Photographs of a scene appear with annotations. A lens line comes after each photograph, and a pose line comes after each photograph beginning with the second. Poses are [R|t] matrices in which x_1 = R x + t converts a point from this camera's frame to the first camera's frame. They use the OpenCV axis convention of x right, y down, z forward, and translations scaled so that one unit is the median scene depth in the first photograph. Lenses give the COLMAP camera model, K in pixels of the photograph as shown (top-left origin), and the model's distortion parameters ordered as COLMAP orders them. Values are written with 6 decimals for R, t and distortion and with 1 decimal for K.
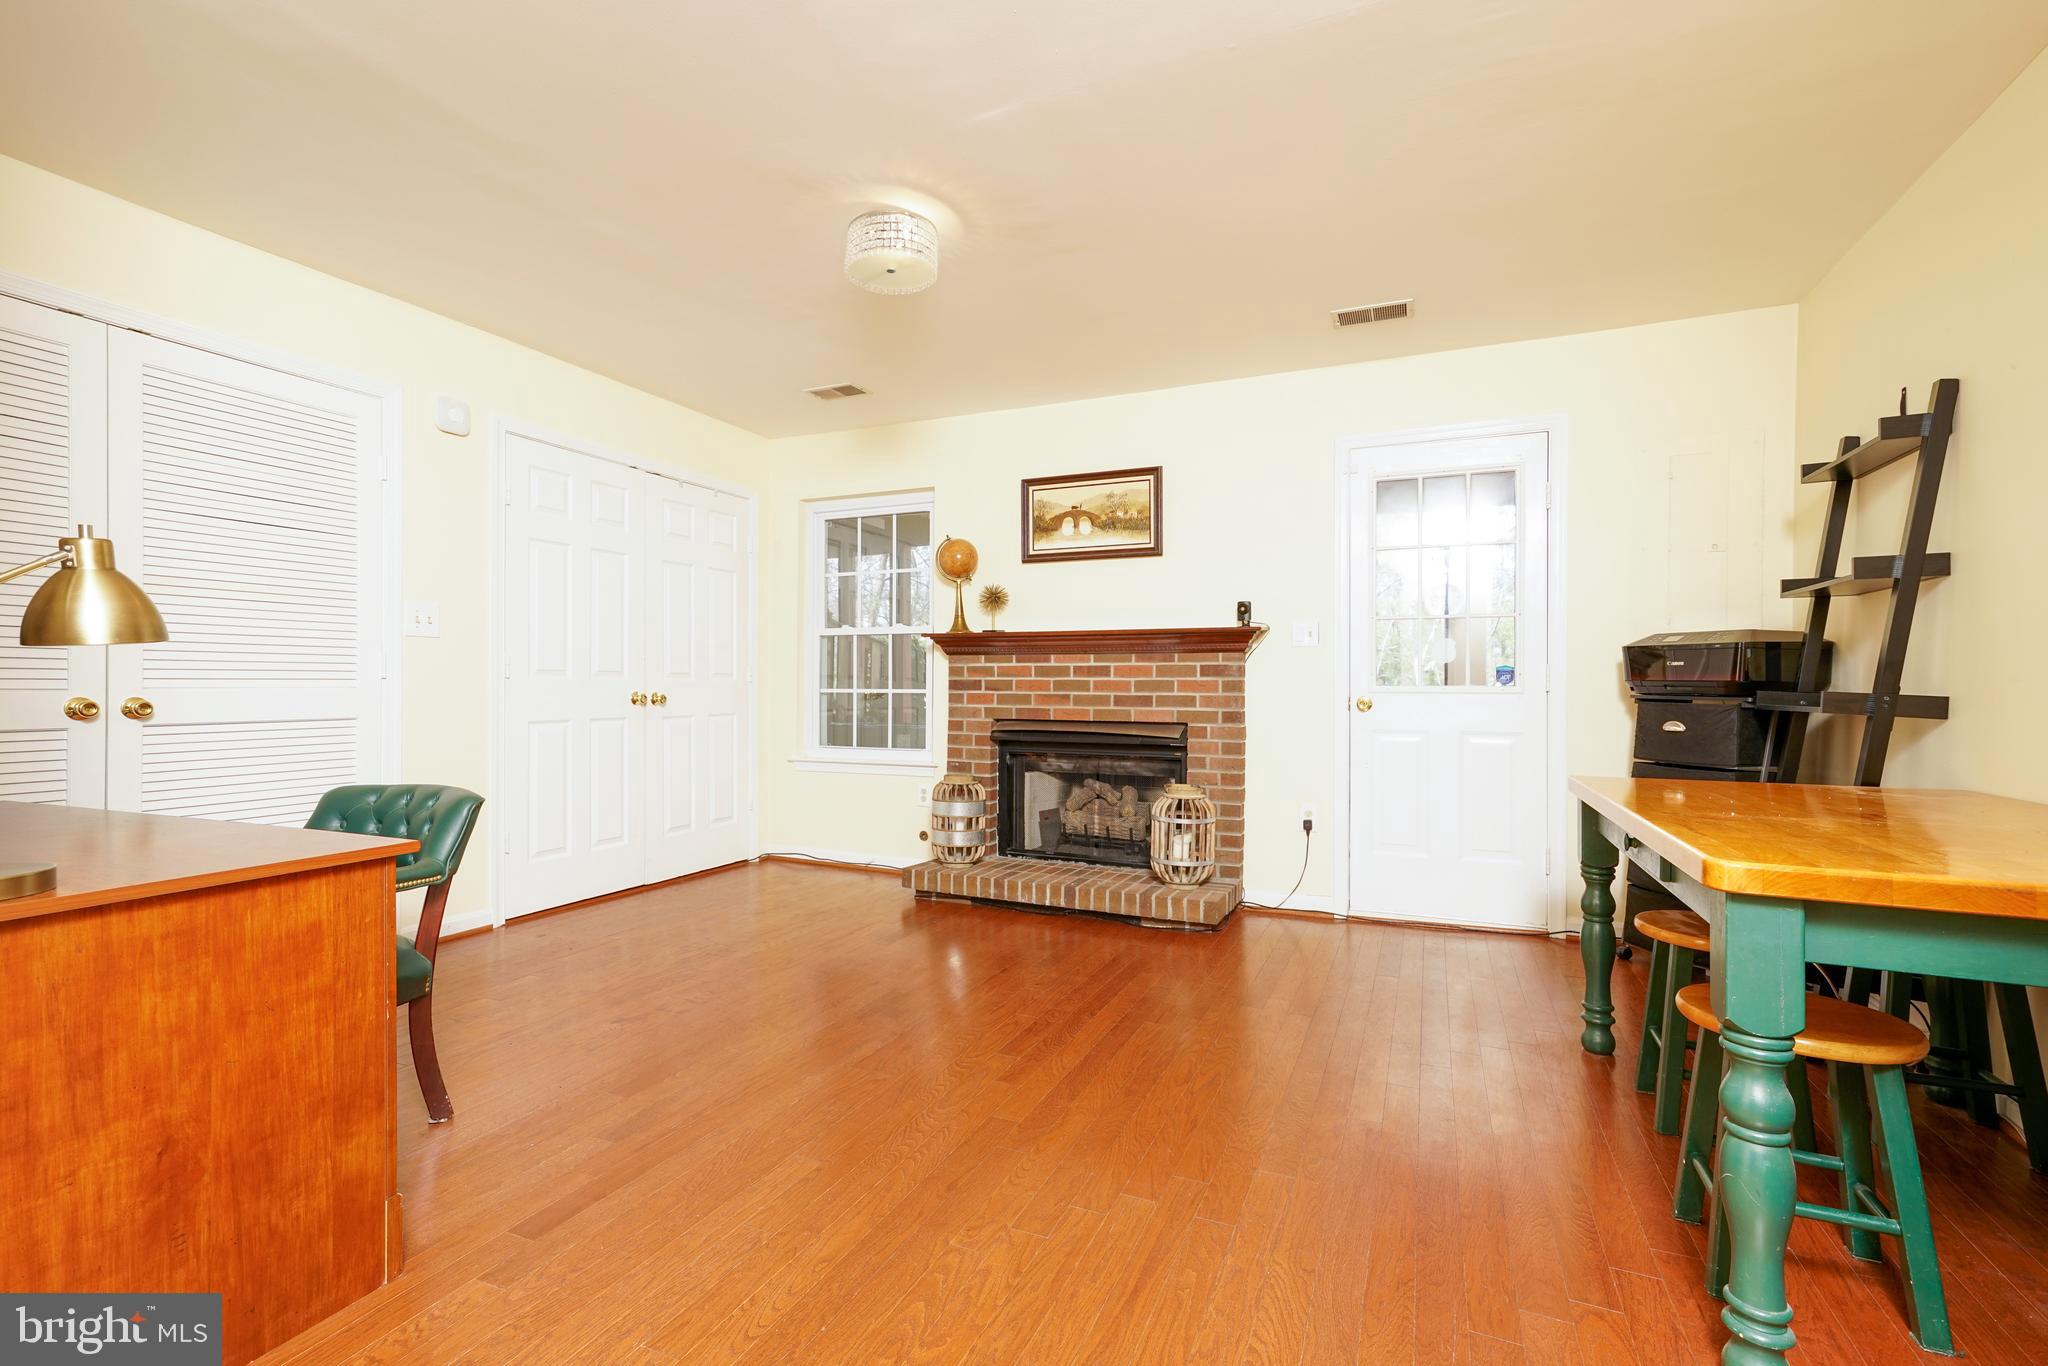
lens RADIAL K [[926.3, 0, 1006.8], [0, 926.3, 688.1], [0, 0, 1]] dist [-0.010721, 0.000729]
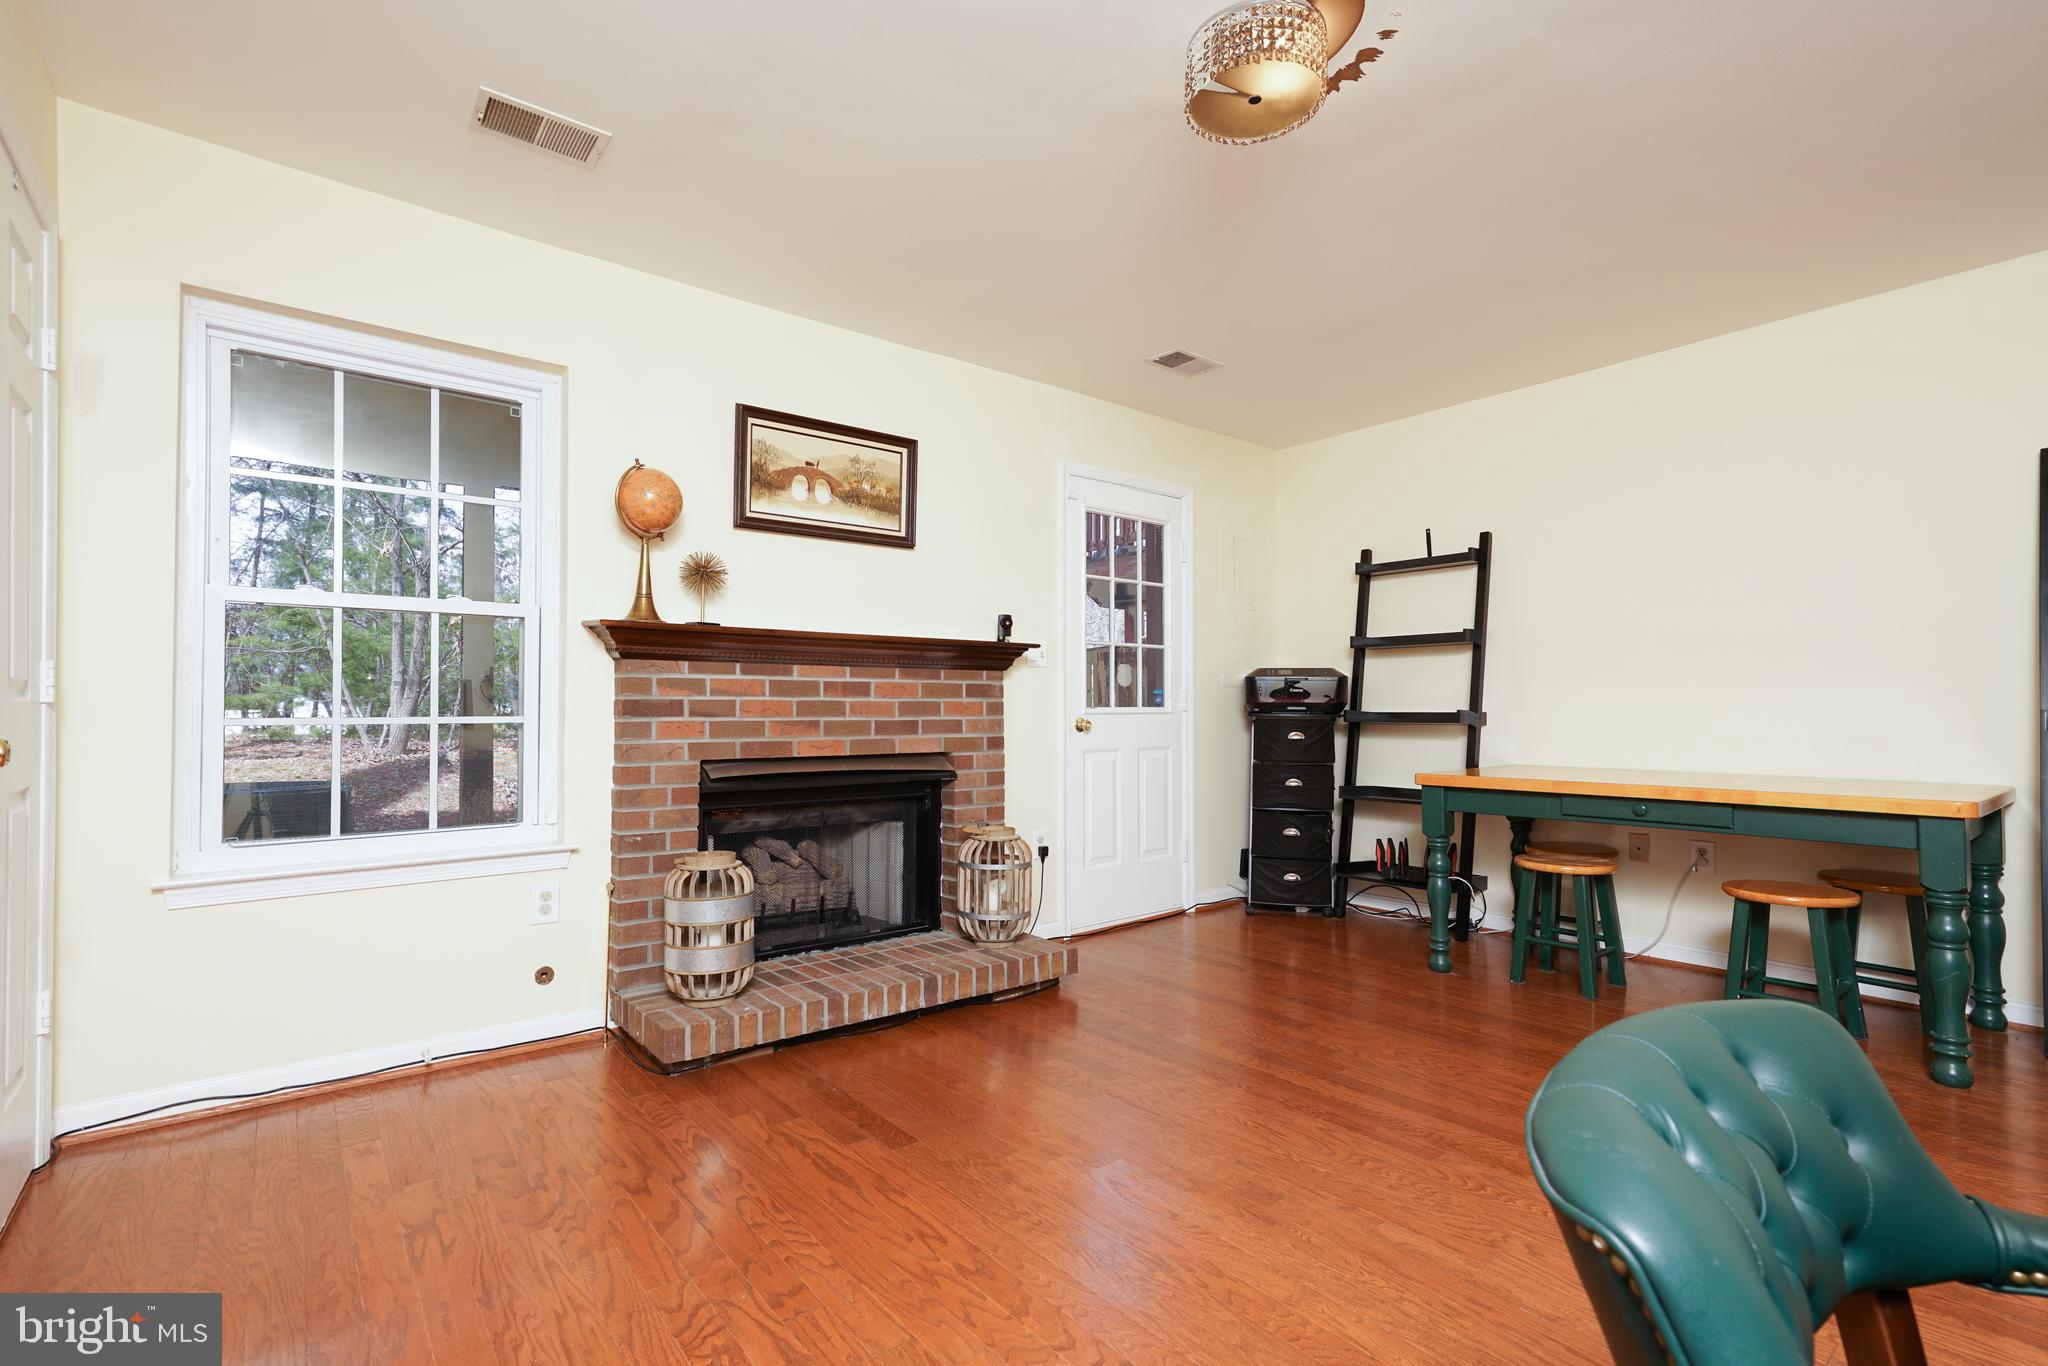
lens RADIAL K [[926.3, 0, 1004.1], [0, 926.3, 701.3], [0, 0, 1]] dist [-0.010721, 0.000729]
pose [[0.461309, 0.001194, 0.887239, -0.522737], [0.003878, 0.999987, -0.003362, -0.005503], [-0.887231, 0.004992, 0.461298, 0.551841]]
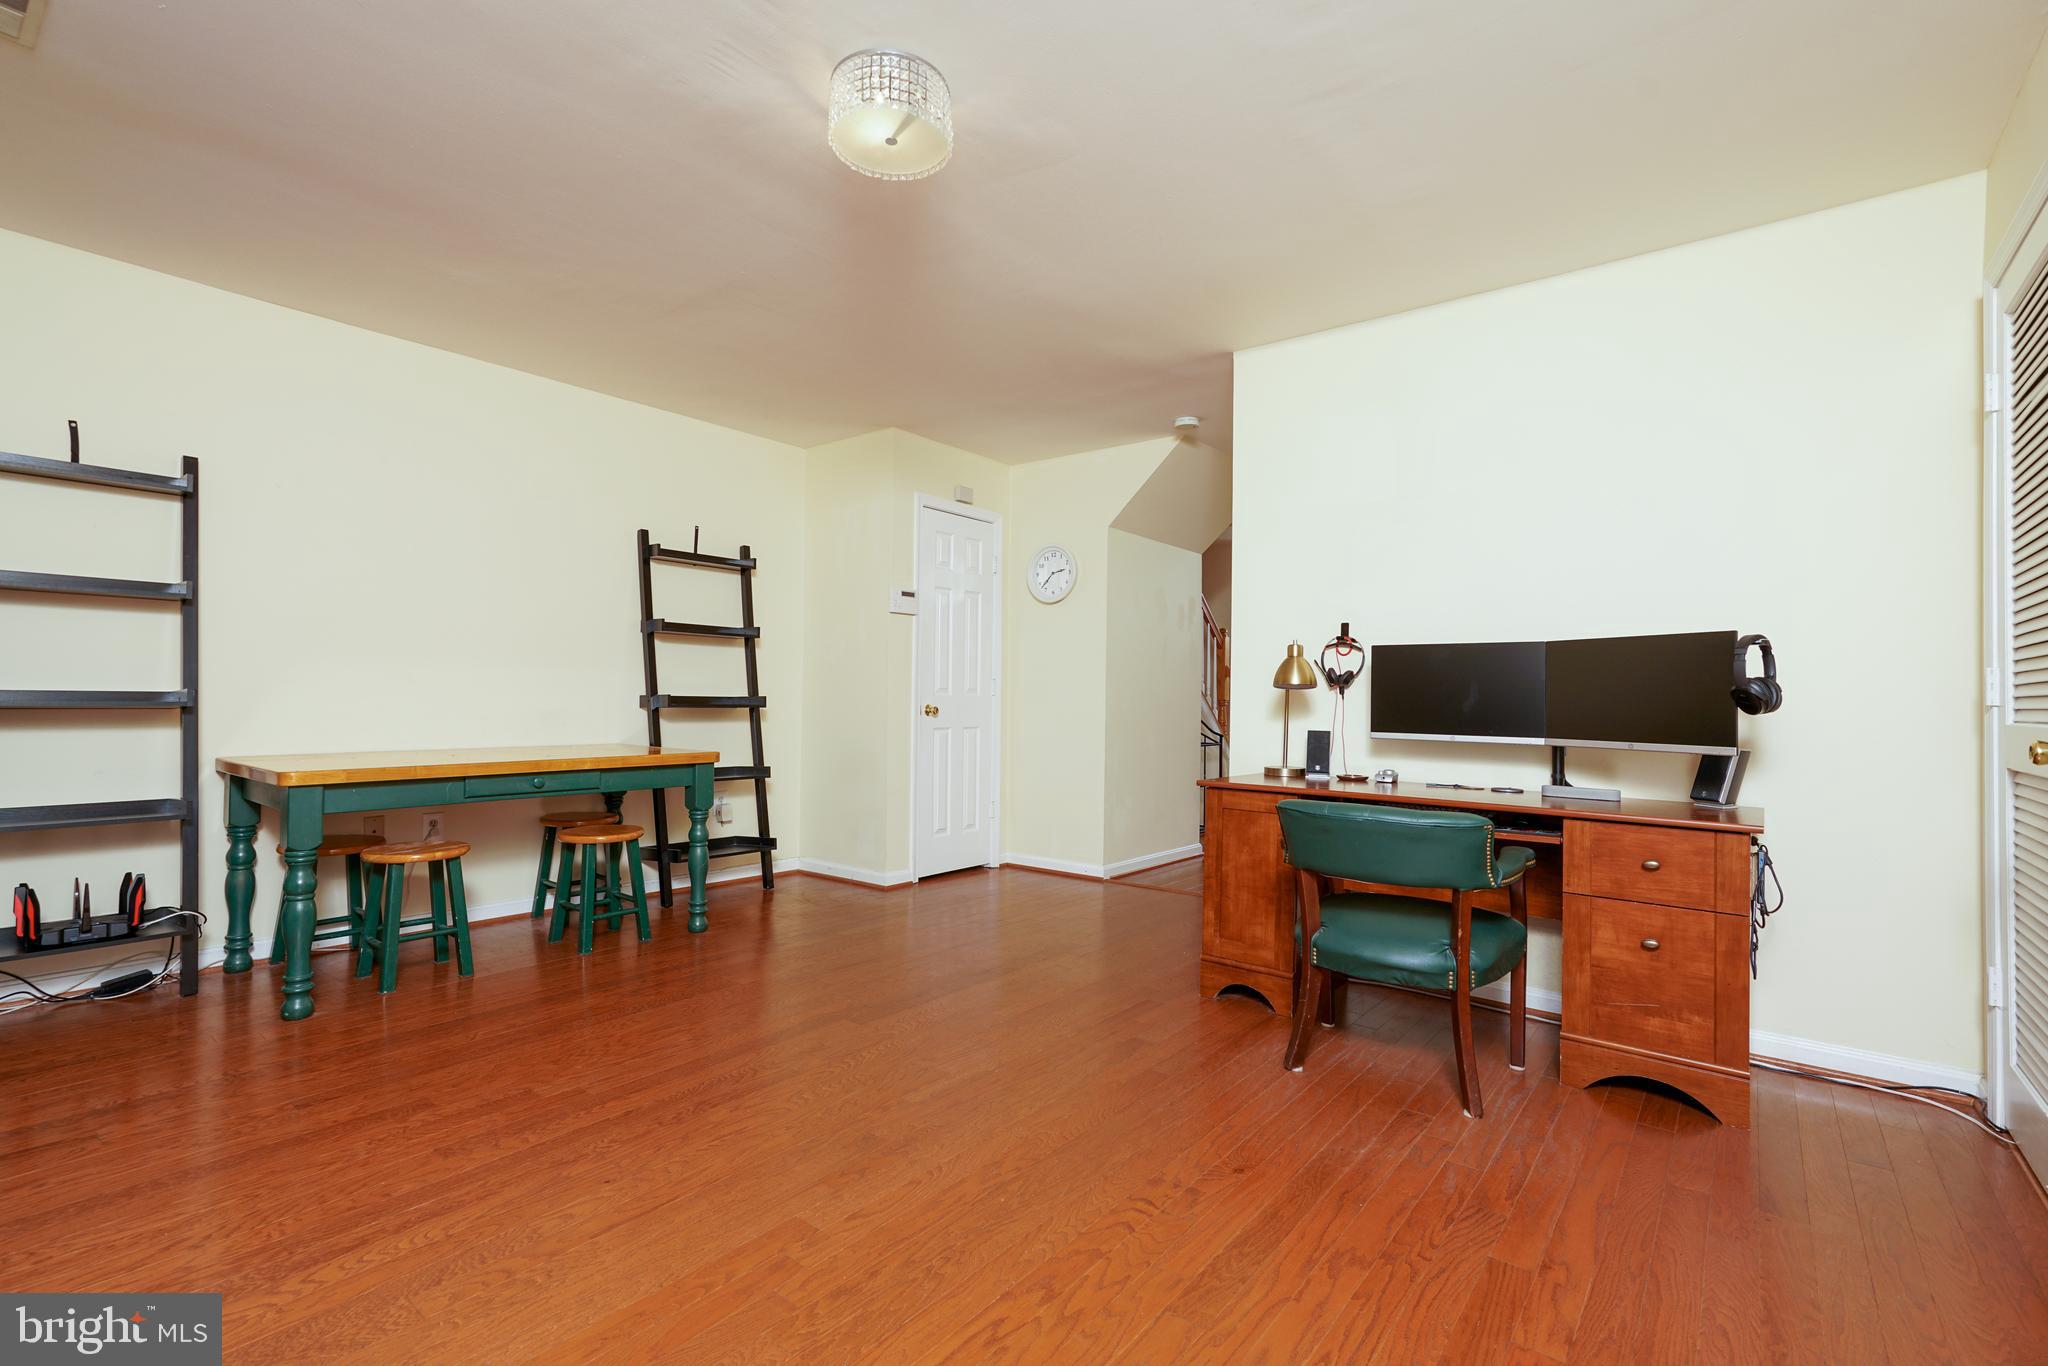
lens RADIAL K [[926.3, 0, 1007.3], [0, 926.3, 669.4], [0, 0, 1]] dist [-0.010721, 0.000729]
pose [[-0.967708, -0.008891, 0.251917, -0.266345], [-0.017210, 0.999376, -0.030840, -0.002539], [-0.251486, -0.034180, -0.967257, 1.095241]]
